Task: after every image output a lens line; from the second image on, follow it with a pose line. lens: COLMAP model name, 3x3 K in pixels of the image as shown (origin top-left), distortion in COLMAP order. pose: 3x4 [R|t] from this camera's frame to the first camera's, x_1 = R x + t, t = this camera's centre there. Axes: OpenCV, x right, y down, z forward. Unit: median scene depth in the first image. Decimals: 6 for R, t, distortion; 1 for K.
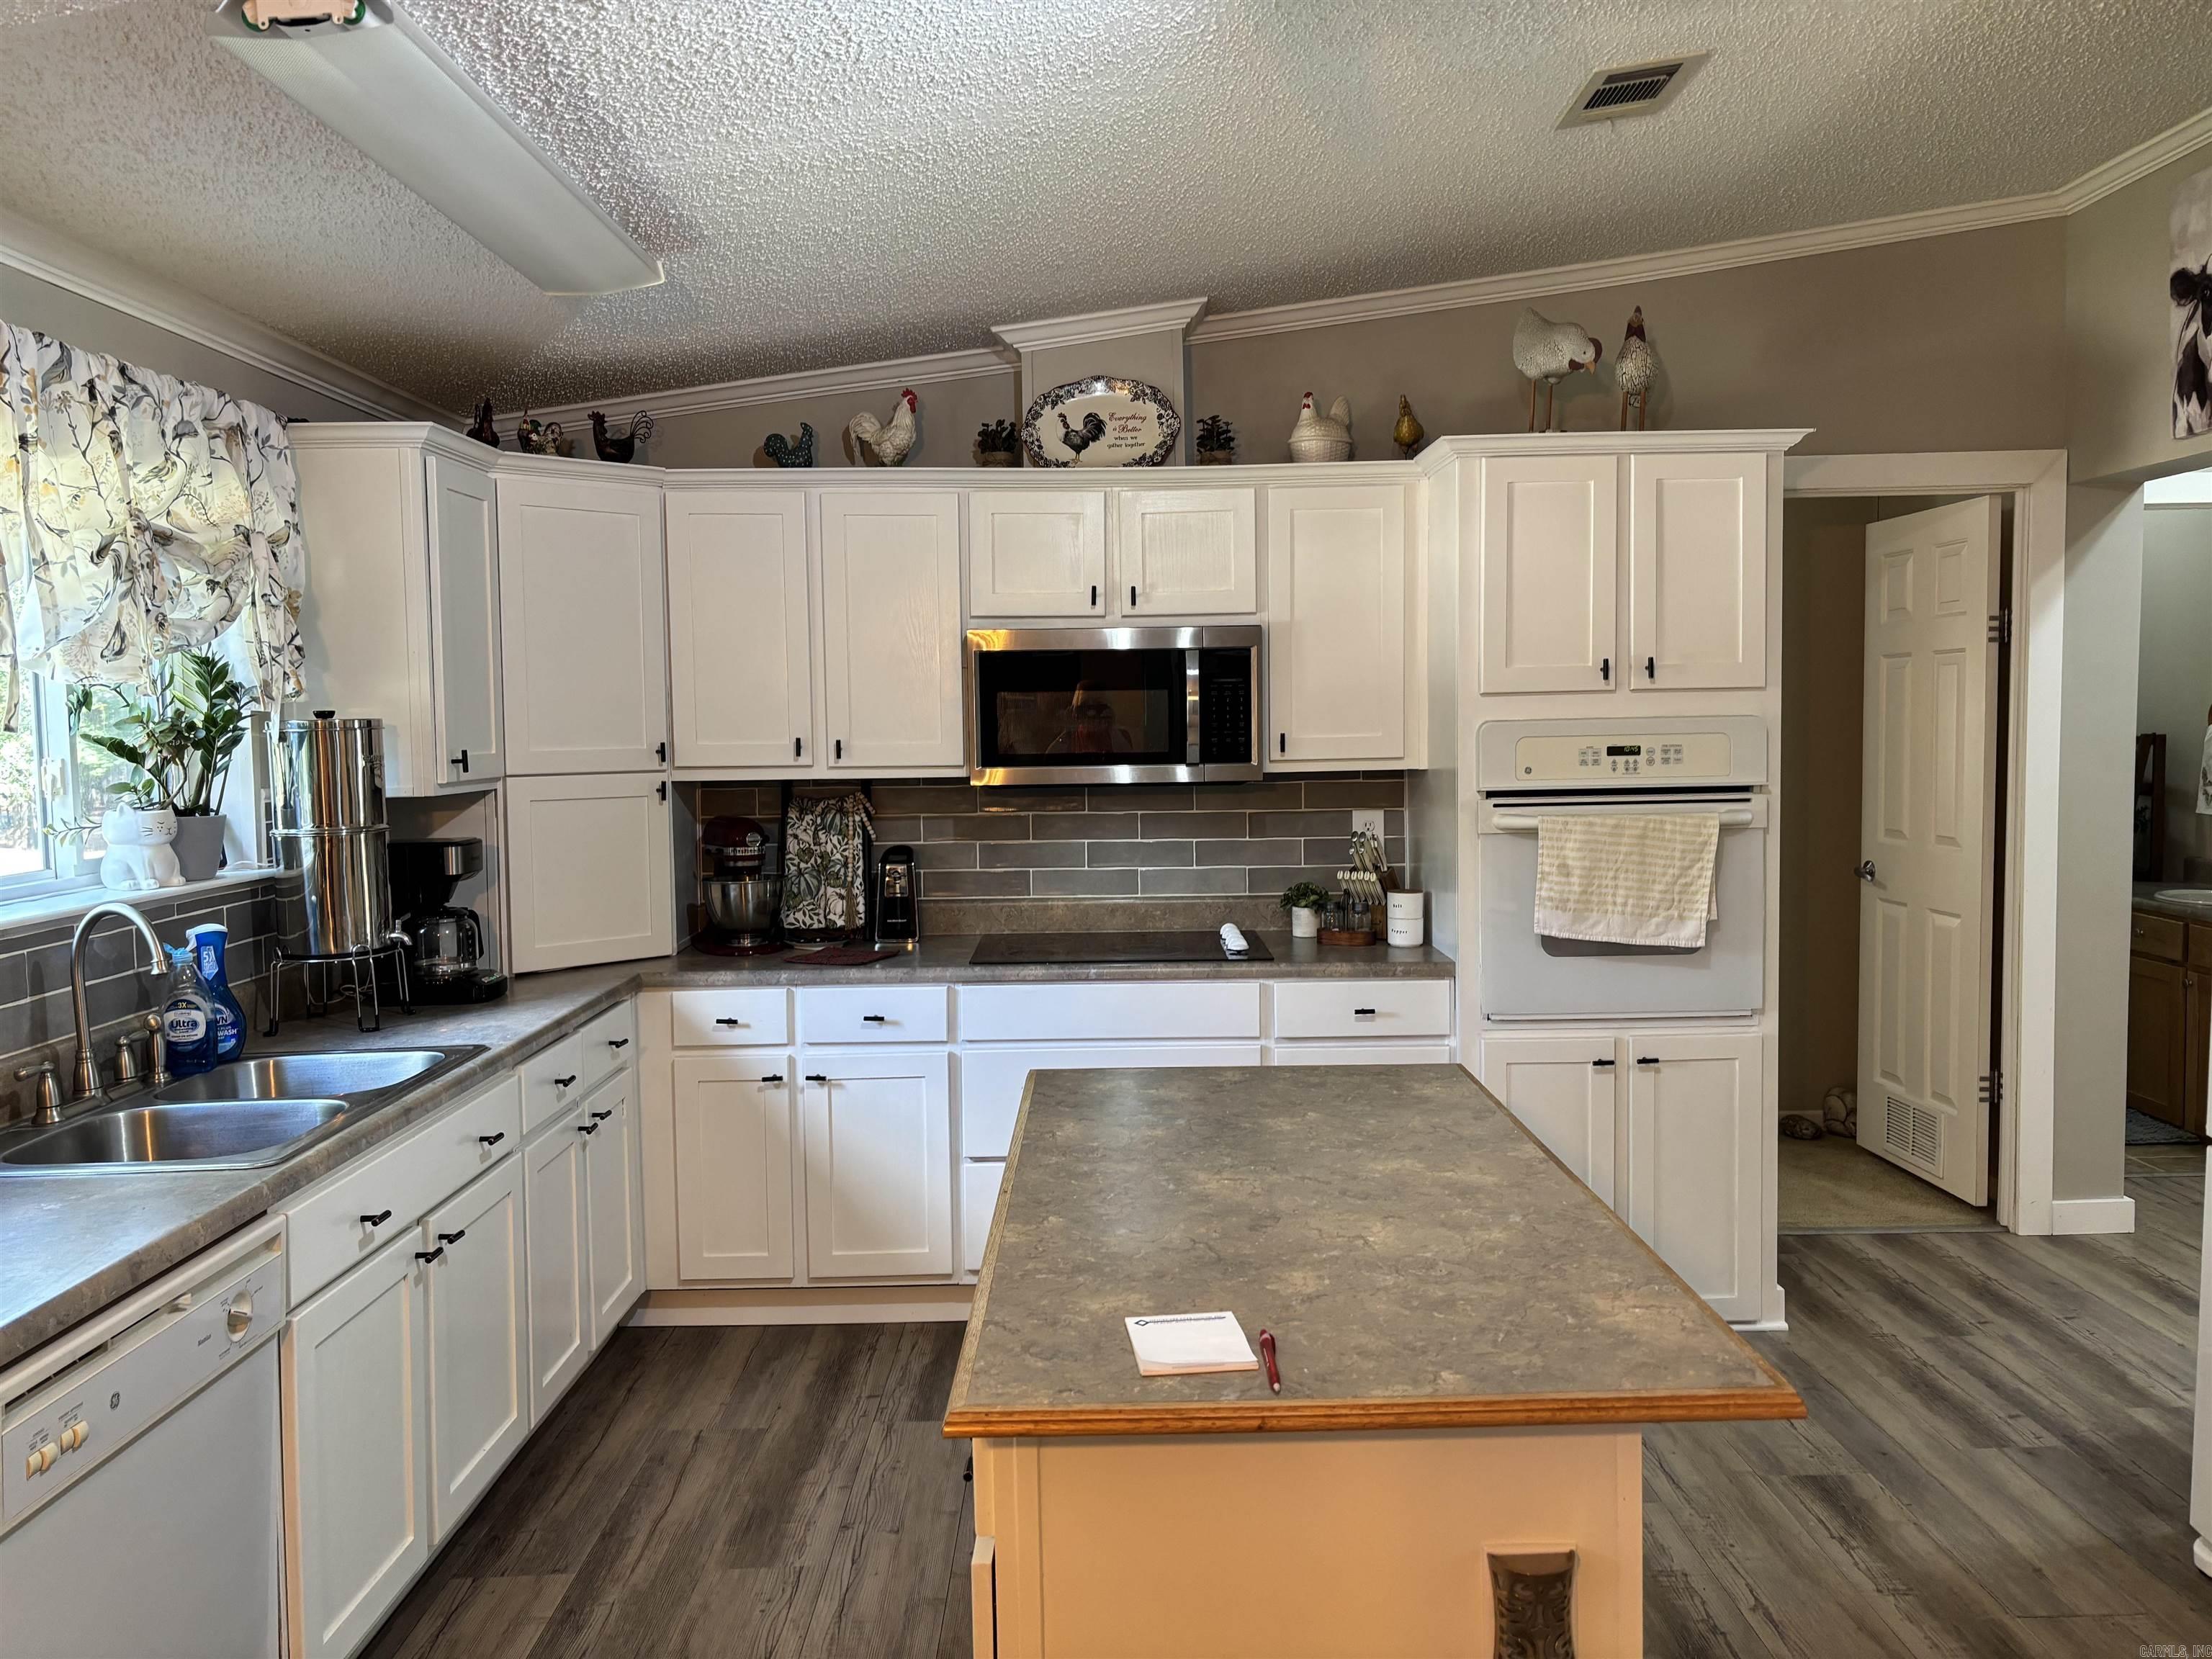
lens RADIAL K [[1672.3, 0, 1123.0], [0, 1672.3, 816.5], [0, 0, 1]] dist [0.047237, -0.053115]
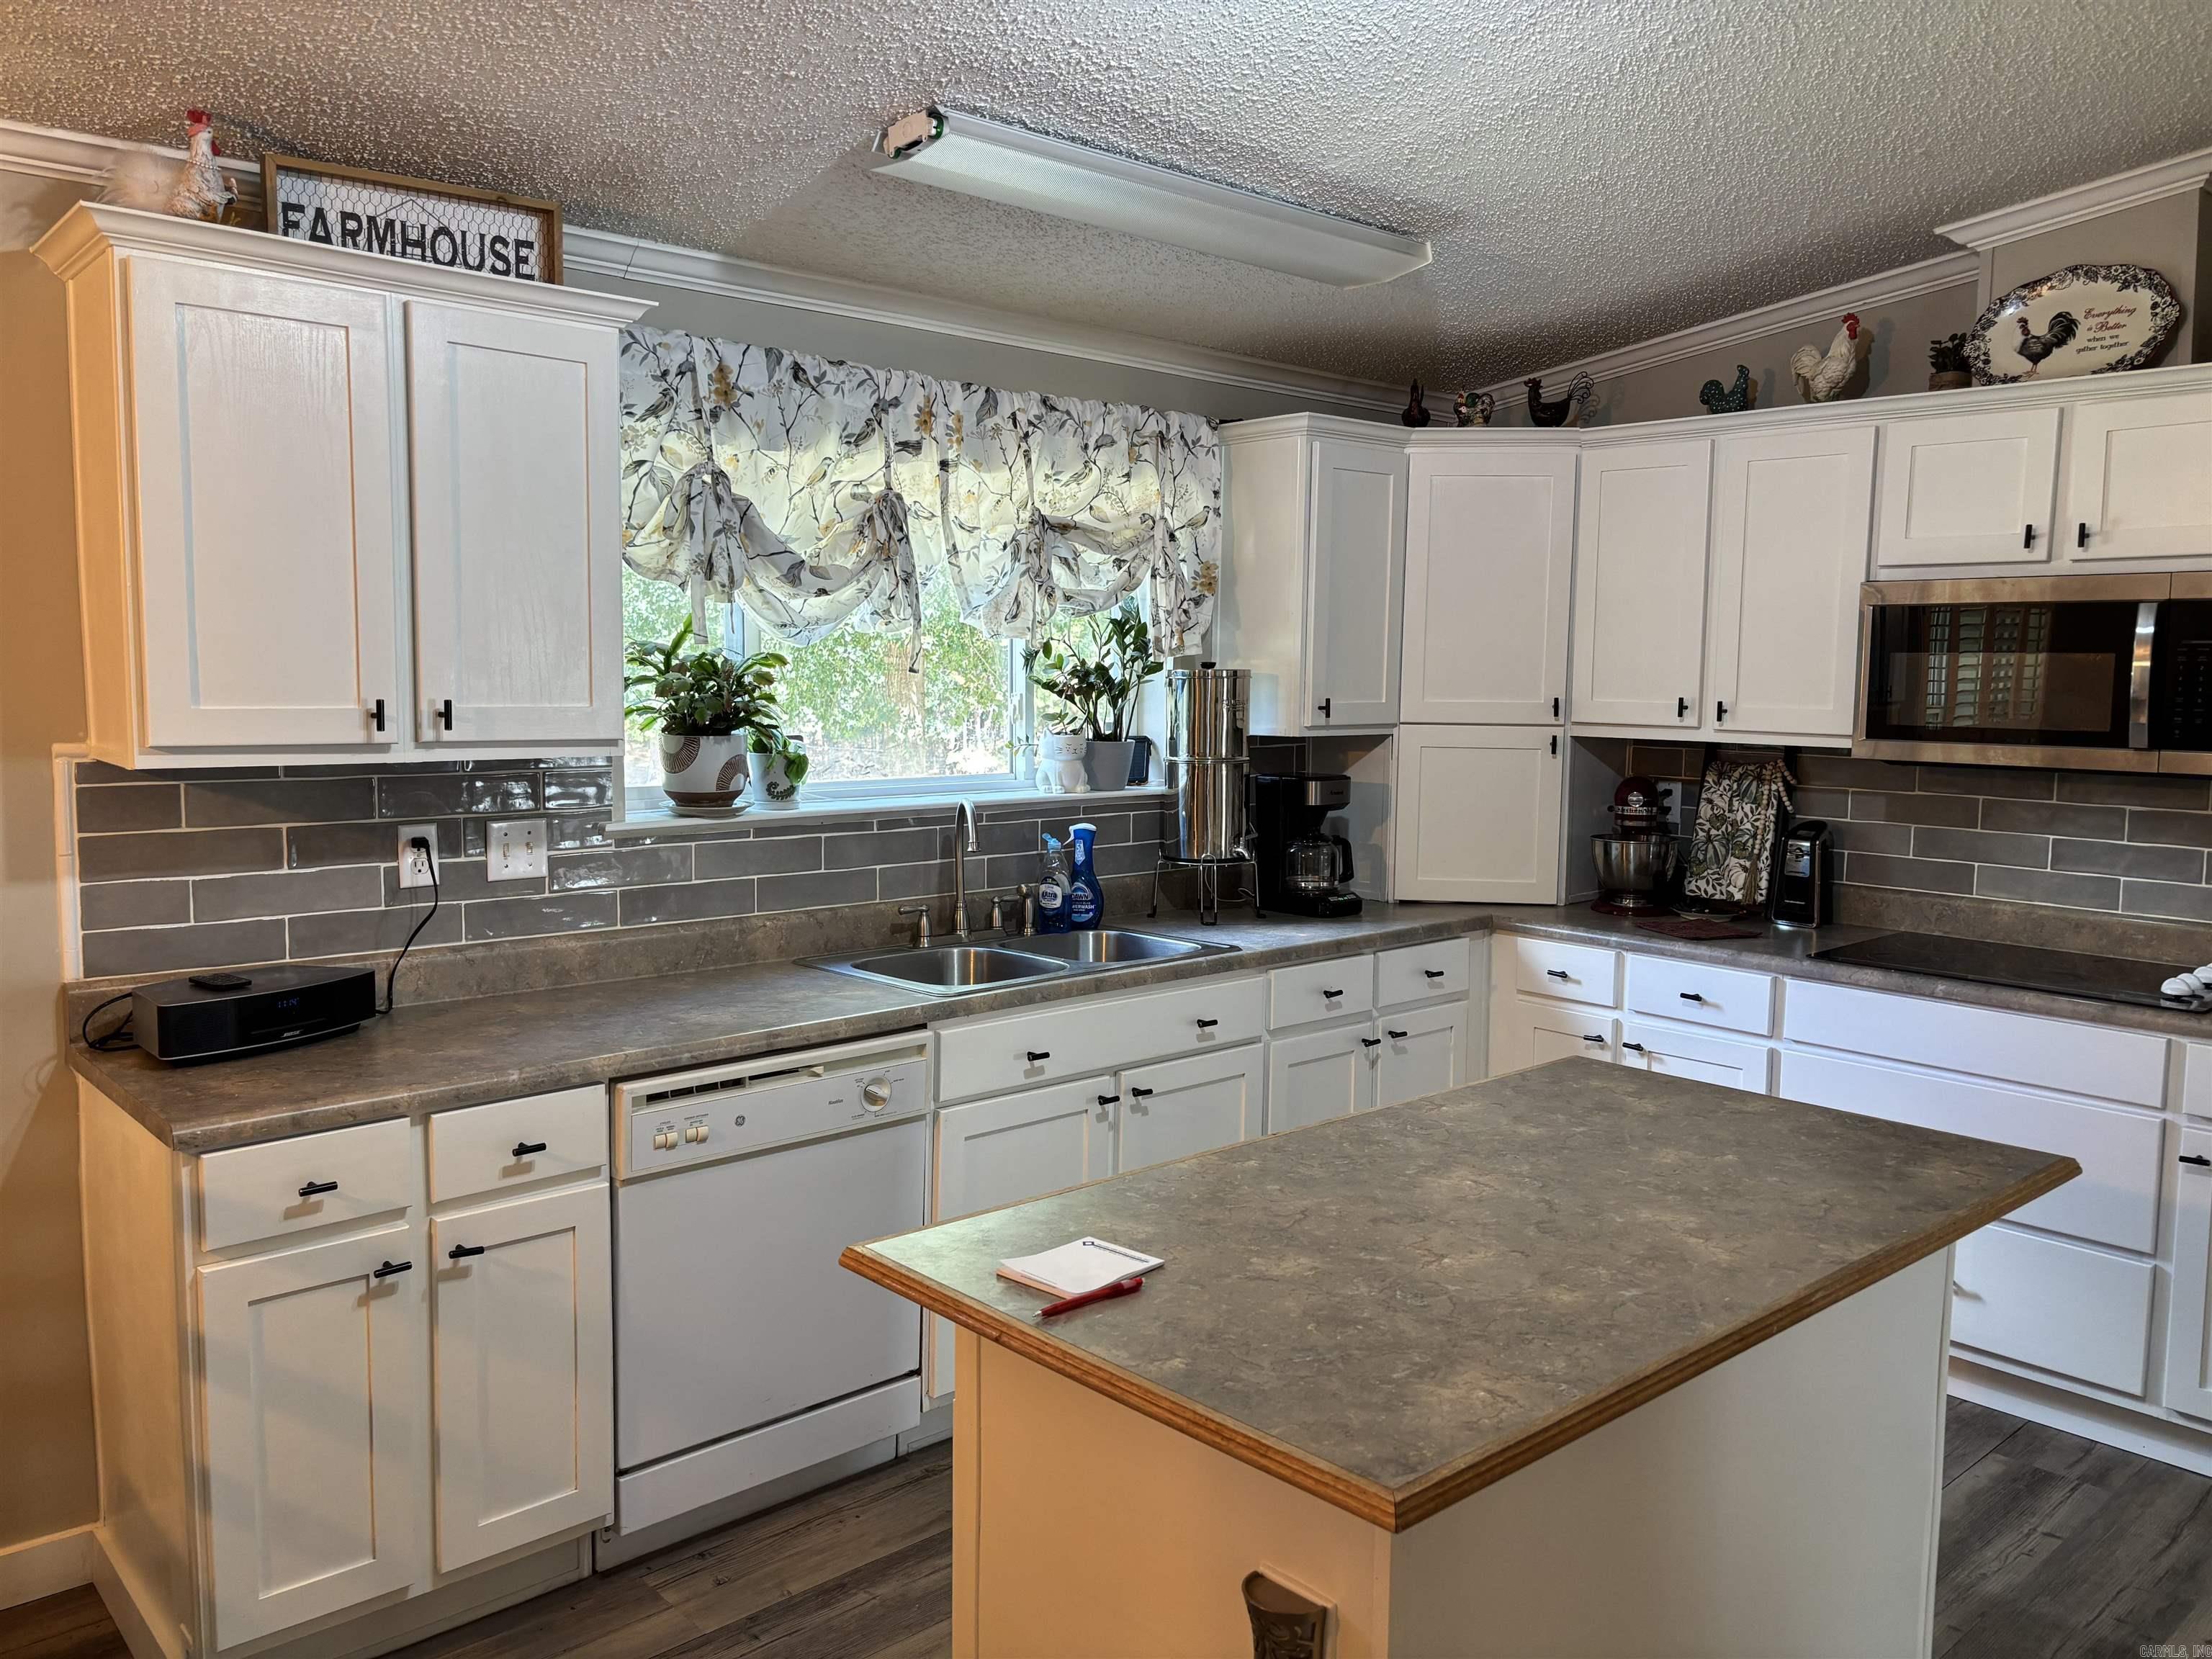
lens RADIAL K [[1672.3, 0, 1119.4], [0, 1672.3, 822.4], [0, 0, 1]] dist [0.047237, -0.053115]
pose [[0.661820, 0.092442, -0.743942, 0.383293], [-0.067489, 0.995685, 0.063685, -0.018749], [0.746619, 0.008060, 0.665203, 0.139650]]
